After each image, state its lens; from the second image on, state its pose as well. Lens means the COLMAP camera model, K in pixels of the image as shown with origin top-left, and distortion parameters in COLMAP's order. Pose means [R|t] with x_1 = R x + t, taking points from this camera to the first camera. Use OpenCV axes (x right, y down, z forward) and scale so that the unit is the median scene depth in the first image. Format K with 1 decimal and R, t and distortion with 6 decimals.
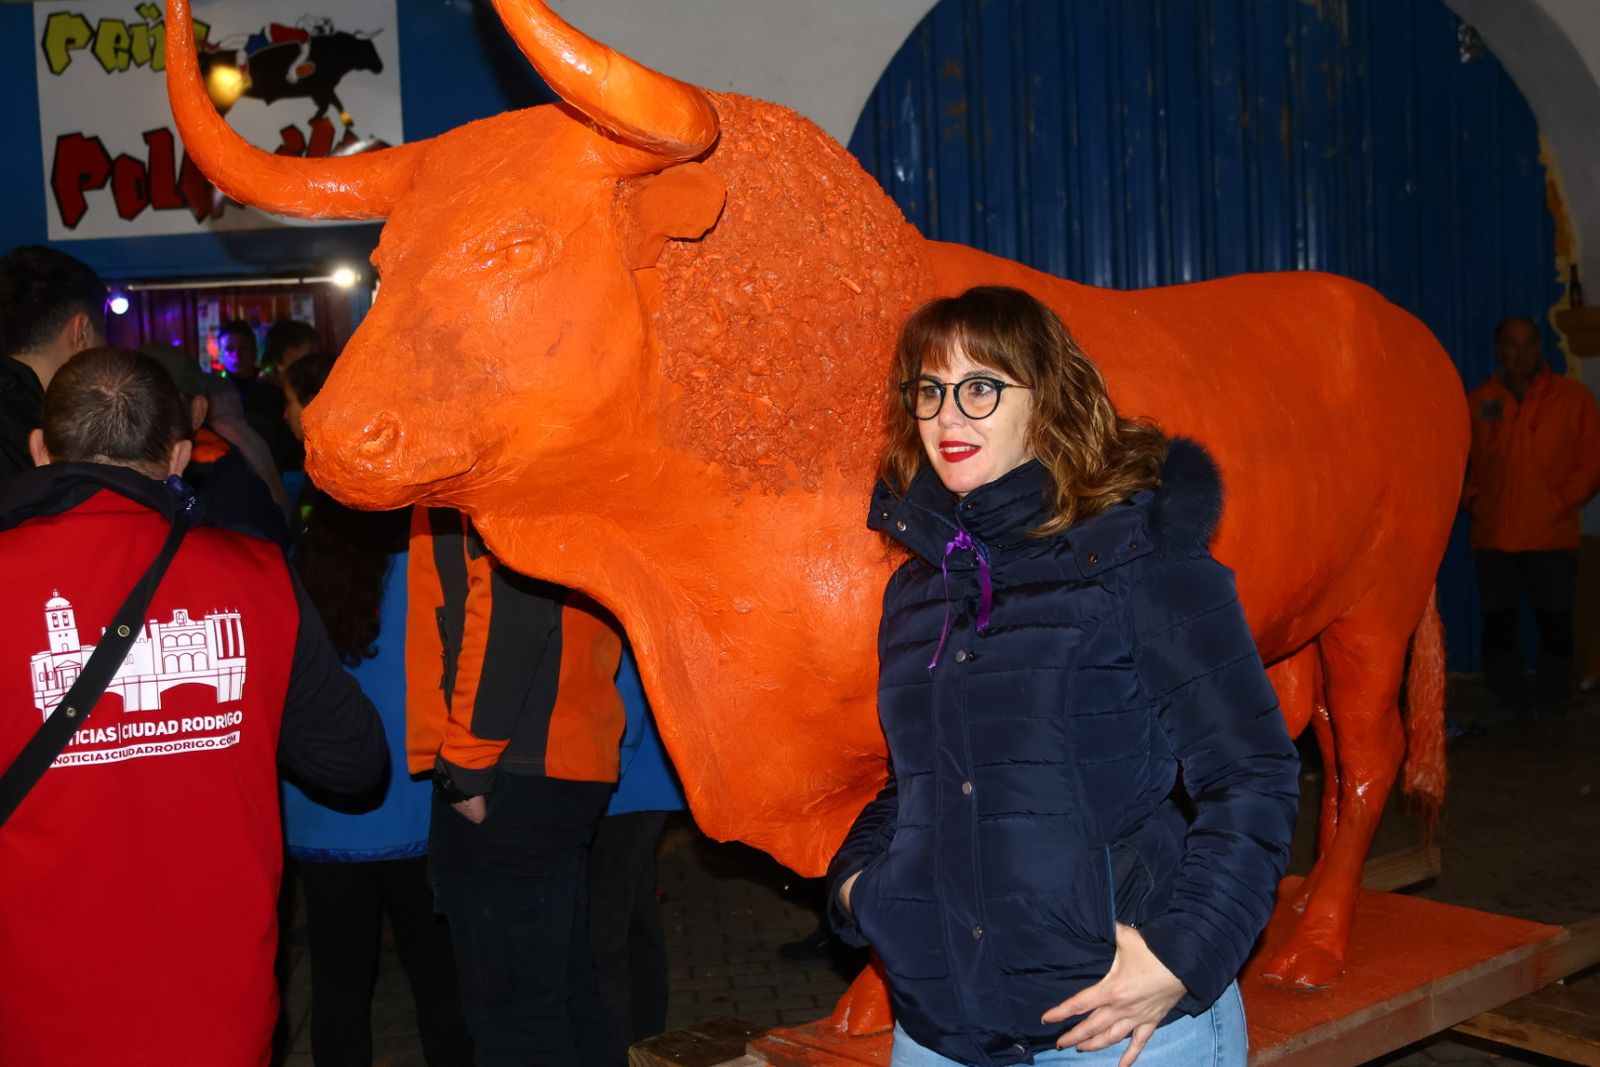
lens RADIAL K [[1227.1, 0, 854.2], [0, 1227.1, 532.8], [0, 0, 1]] dist [-0.144314, 0.110862]
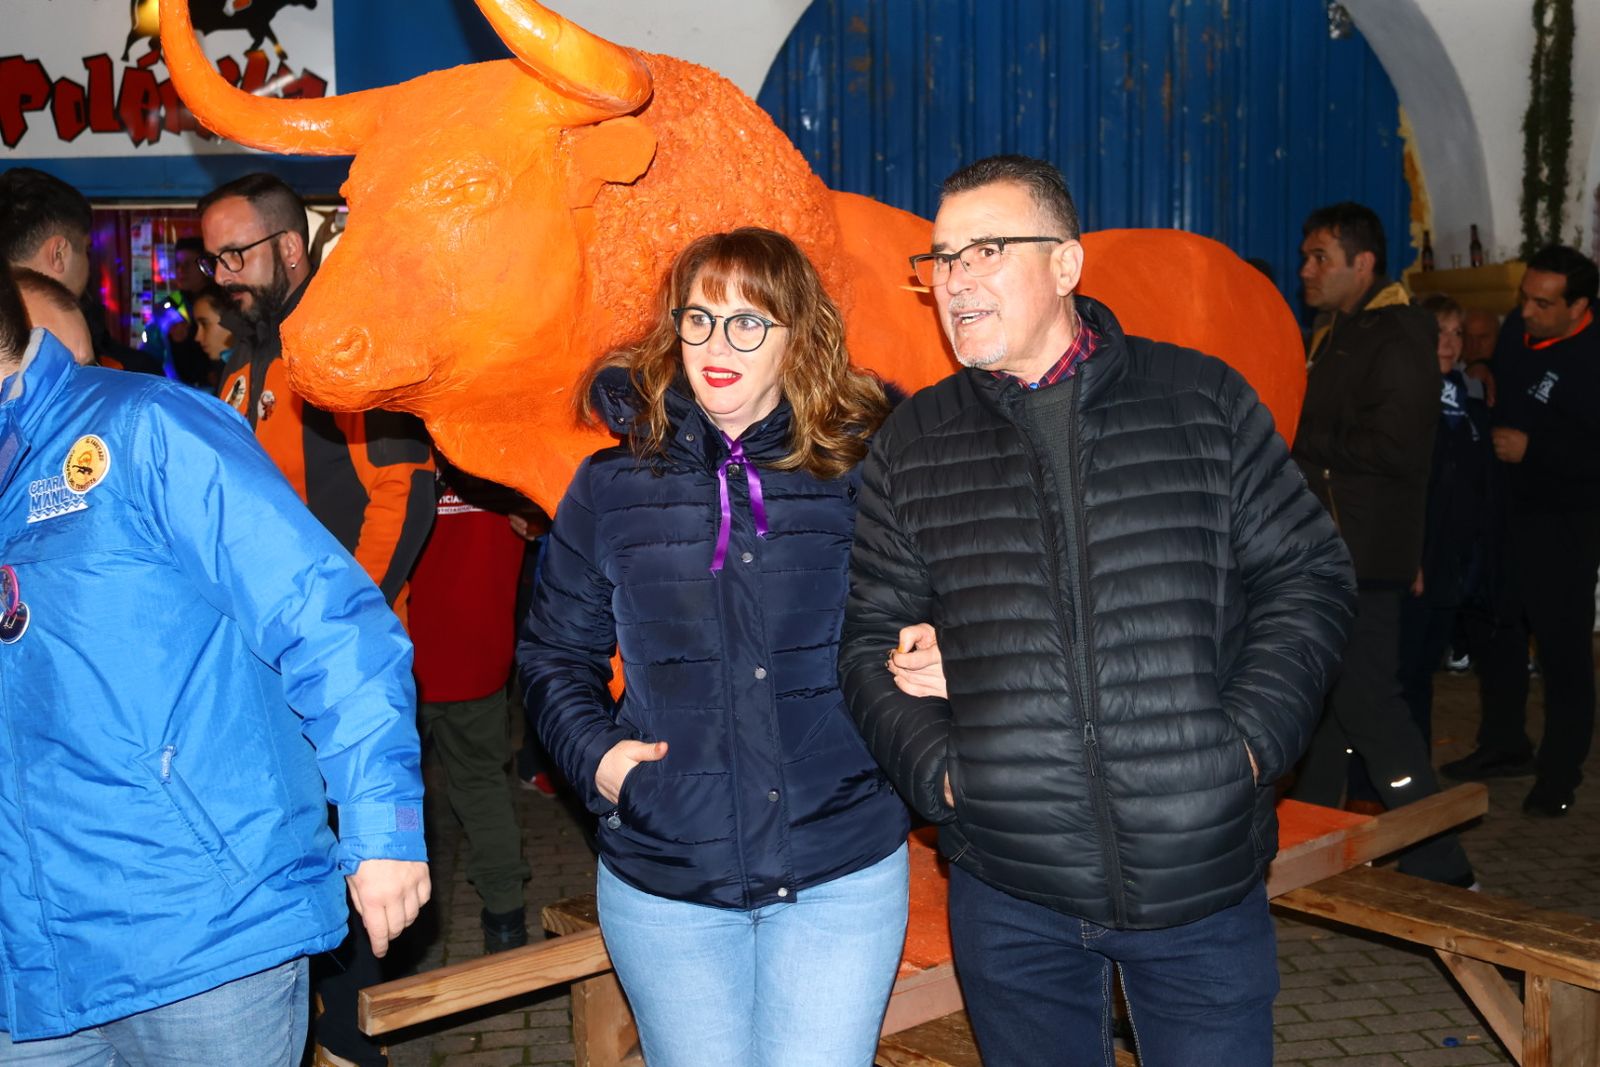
lens RADIAL K [[1318.1, 0, 778.9], [0, 1318.1, 529.1], [0, 0, 1]] dist [-0.168308, 0.154642]
pose [[0.999164, 0.027054, 0.030641, -0.016934], [-0.027976, 0.999156, 0.030071, 0.039329], [-0.029802, -0.030903, 0.999078, -0.221599]]
